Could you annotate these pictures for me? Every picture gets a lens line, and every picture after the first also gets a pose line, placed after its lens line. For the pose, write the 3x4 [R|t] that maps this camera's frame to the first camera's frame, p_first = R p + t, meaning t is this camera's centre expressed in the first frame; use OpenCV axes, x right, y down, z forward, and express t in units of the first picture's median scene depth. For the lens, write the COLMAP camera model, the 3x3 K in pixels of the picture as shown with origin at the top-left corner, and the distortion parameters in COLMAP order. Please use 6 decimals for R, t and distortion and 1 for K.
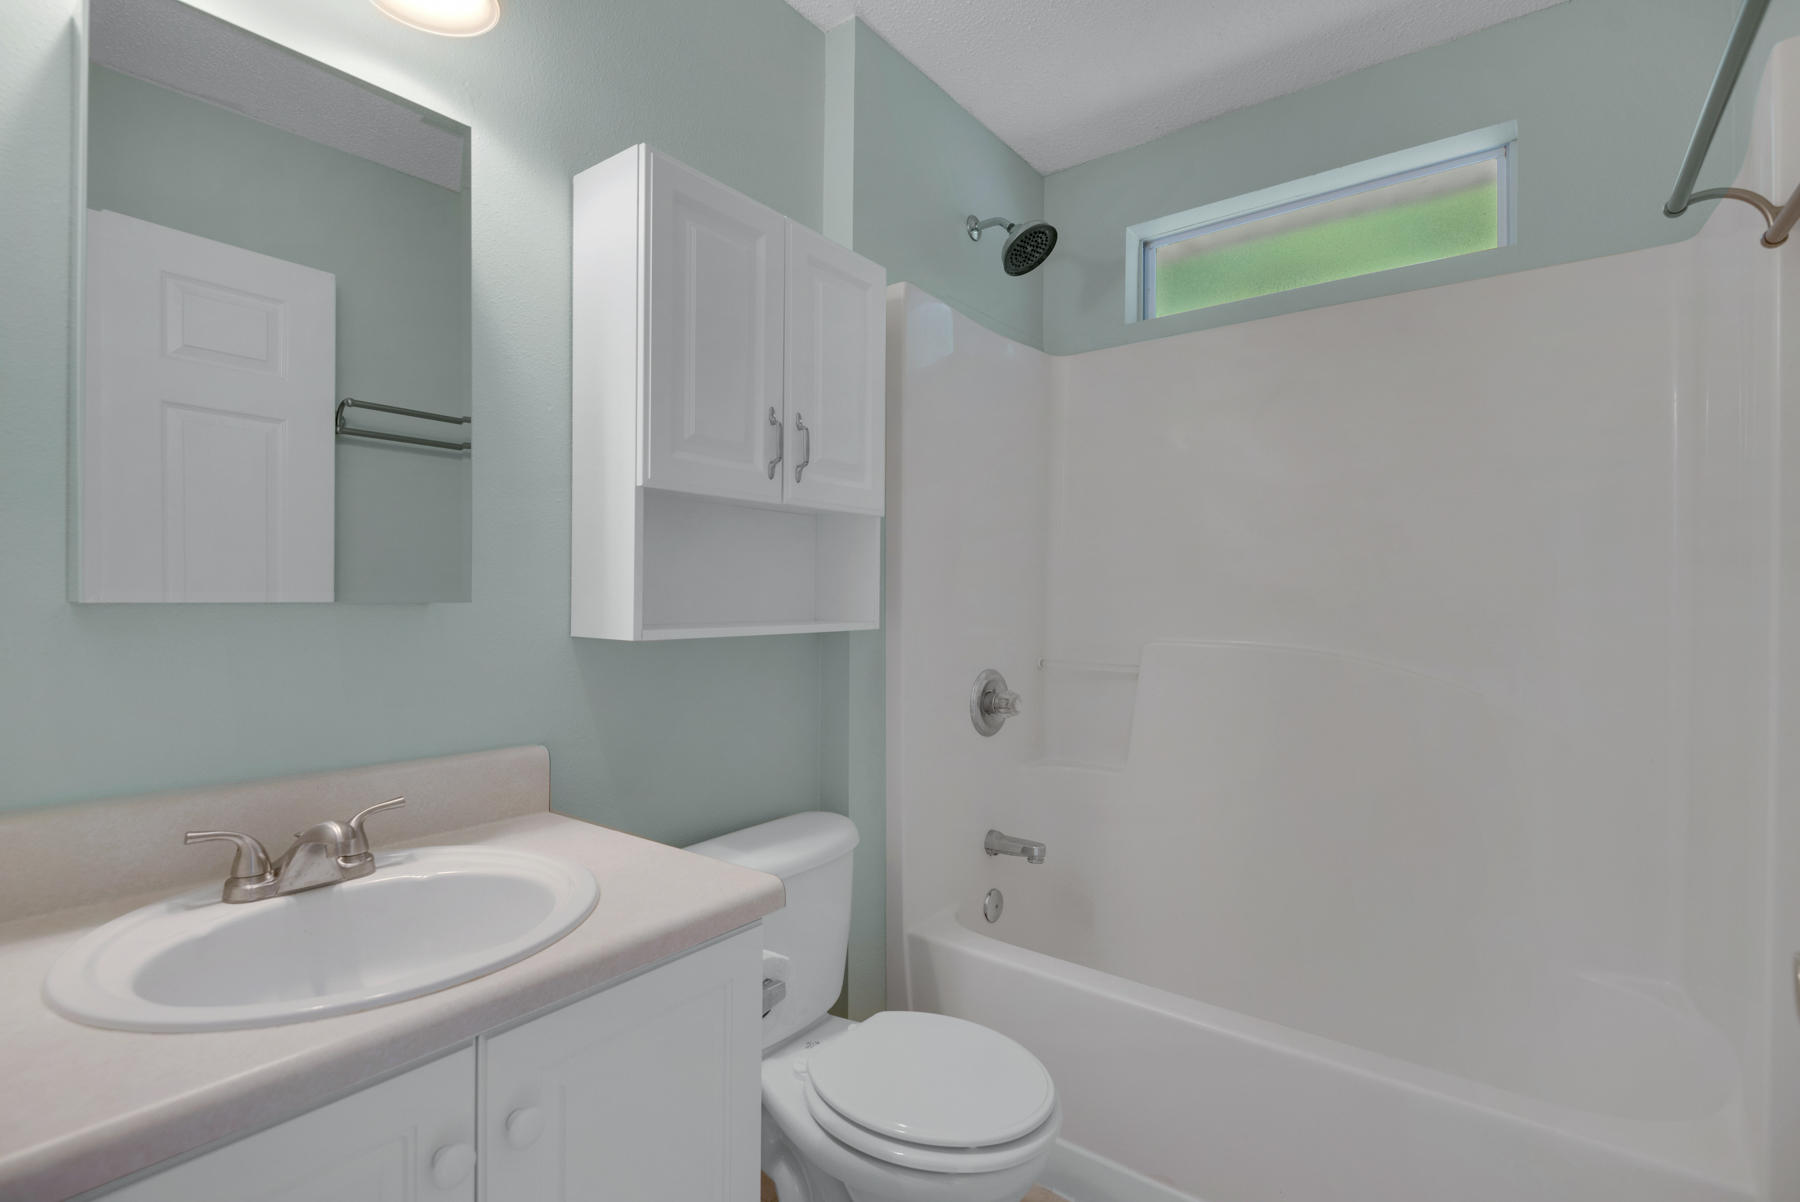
lens RADIAL K [[850.6, 0, 905.1], [0, 850.6, 597.4], [0, 0, 1]] dist [0.020639, -0.008783]
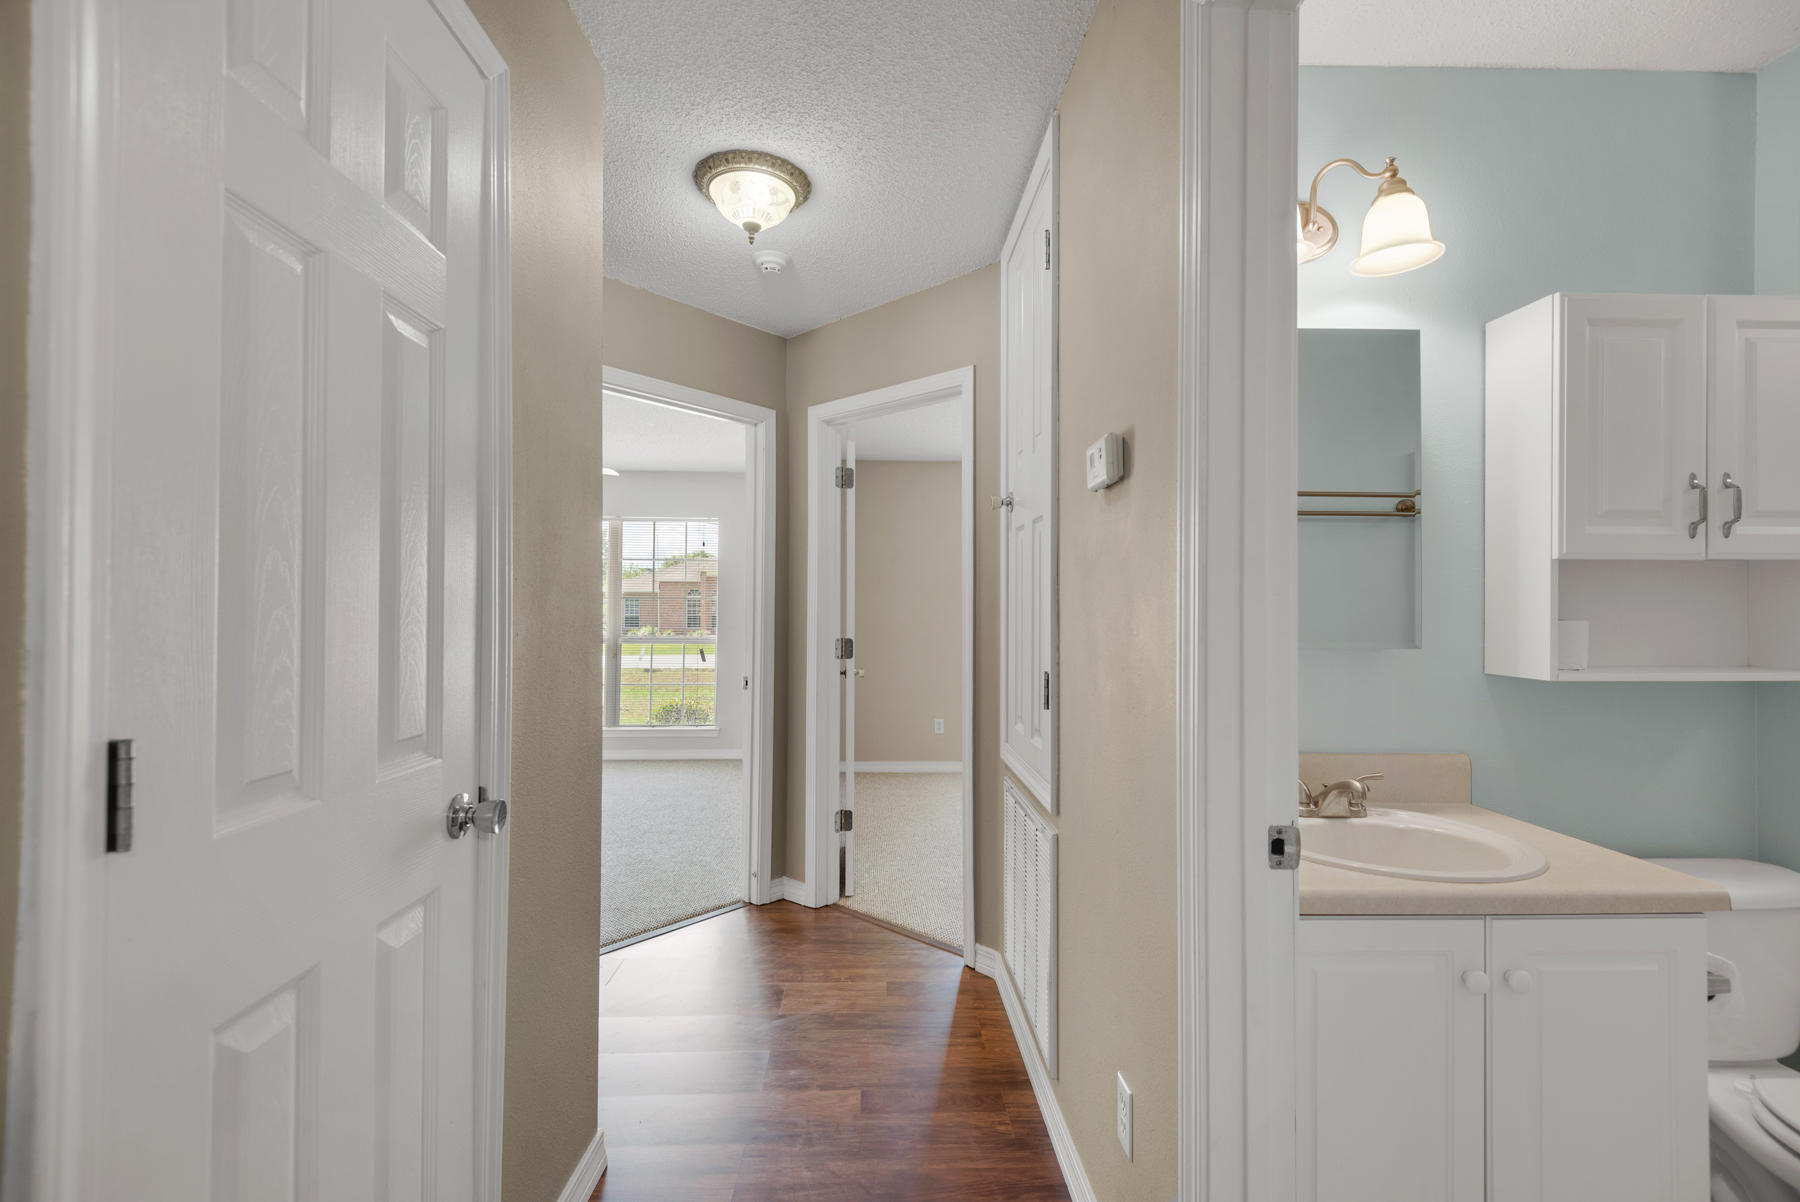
lens RADIAL K [[839.6, 0, 893.8], [0, 839.6, 595.9], [0, 0, 1]] dist [0.031085, -0.012034]
pose [[0.641534, -0.014515, -0.766957, 0.029596], [-0.001055, 0.999803, -0.019804, -0.049253], [0.767094, 0.013514, 0.641392, -0.570705]]
